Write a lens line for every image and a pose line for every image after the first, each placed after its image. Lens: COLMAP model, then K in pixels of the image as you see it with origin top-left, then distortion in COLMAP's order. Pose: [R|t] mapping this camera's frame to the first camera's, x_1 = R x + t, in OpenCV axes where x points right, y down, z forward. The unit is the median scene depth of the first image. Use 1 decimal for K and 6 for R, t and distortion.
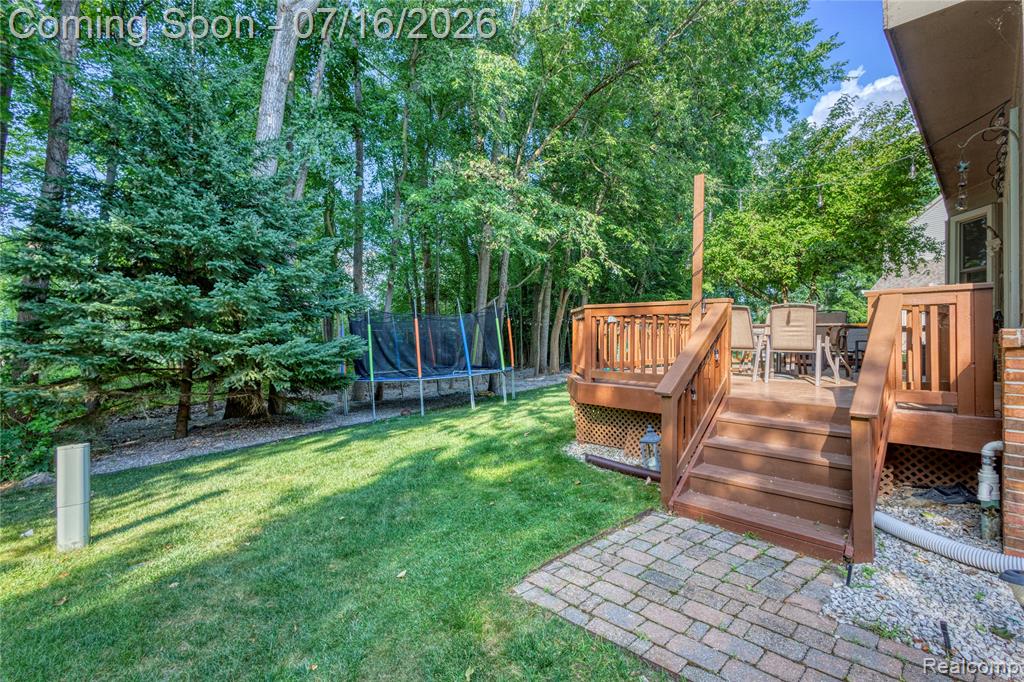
lens RADIAL K [[472.0, 0, 511.9], [0, 472.0, 339.4], [0, 0, 1]] dist [0.026769, -0.000521]
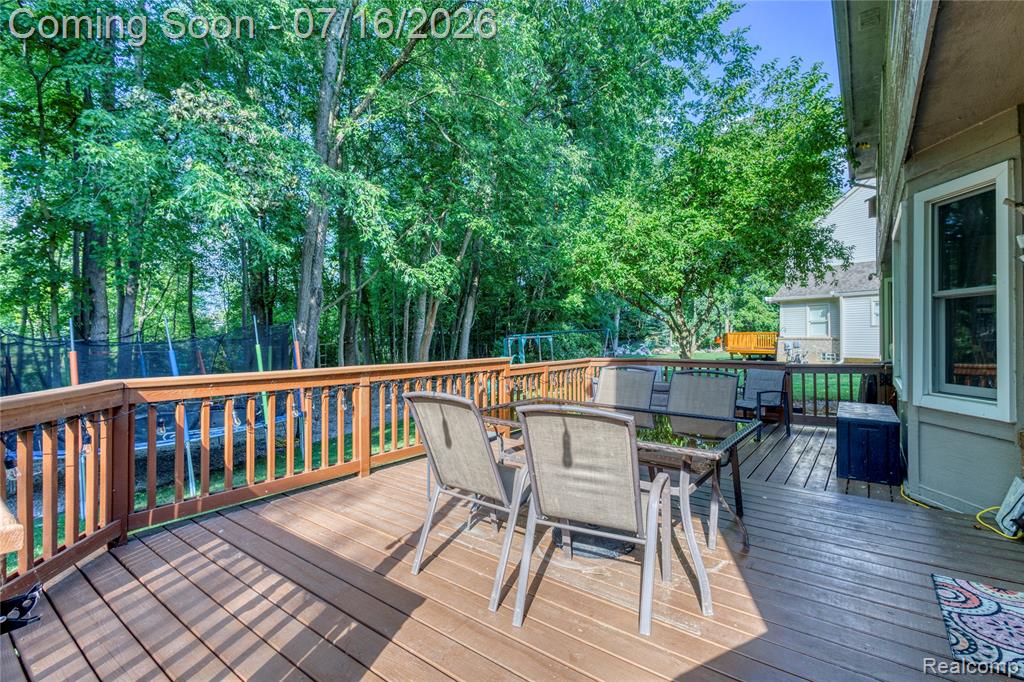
lens RADIAL K [[472.0, 0, 511.5], [0, 472.0, 337.6], [0, 0, 1]] dist [0.026769, -0.000521]
pose [[0.990128, -0.003444, 0.140126, 0.219060], [0.003432, 0.999994, 0.000323, -0.053367], [-0.140126, 0.000161, 0.990134, 0.299252]]
